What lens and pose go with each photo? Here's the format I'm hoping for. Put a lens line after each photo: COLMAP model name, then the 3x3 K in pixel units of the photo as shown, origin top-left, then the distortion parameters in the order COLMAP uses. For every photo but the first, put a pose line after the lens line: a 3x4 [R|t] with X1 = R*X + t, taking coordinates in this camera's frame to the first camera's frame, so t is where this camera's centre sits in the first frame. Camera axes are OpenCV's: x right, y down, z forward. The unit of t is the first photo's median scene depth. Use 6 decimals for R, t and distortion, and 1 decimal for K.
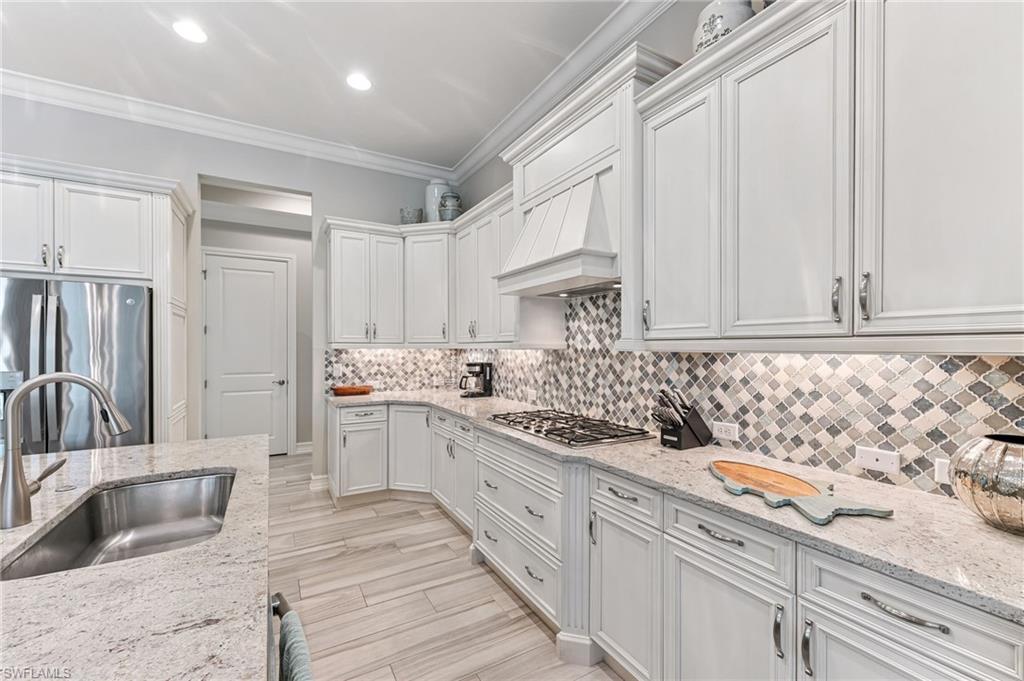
lens RADIAL K [[407.7, 0, 493.9], [0, 407.7, 346.6], [0, 0, 1]] dist [0.004021, -0.000628]
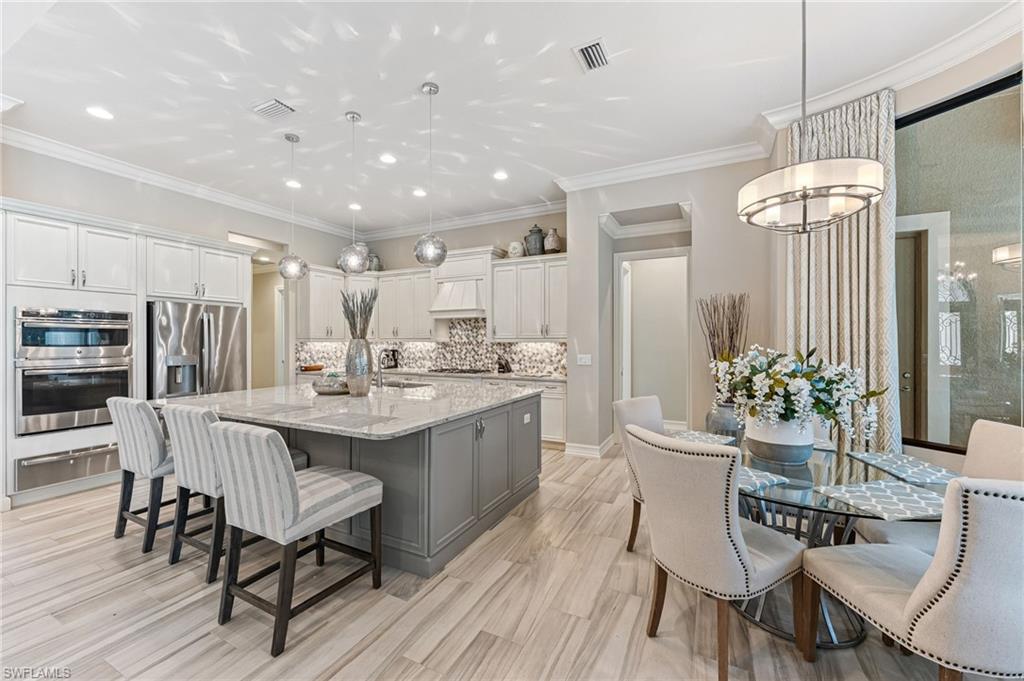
lens RADIAL K [[407.7, 0, 489.1], [0, 407.7, 341.6], [0, 0, 1]] dist [0.004021, -0.000628]
pose [[0.845171, -0.003078, 0.534487, -0.941169], [0.001311, 0.999992, 0.003684, -0.003543], [-0.534494, -0.002413, 0.845169, -1.139262]]
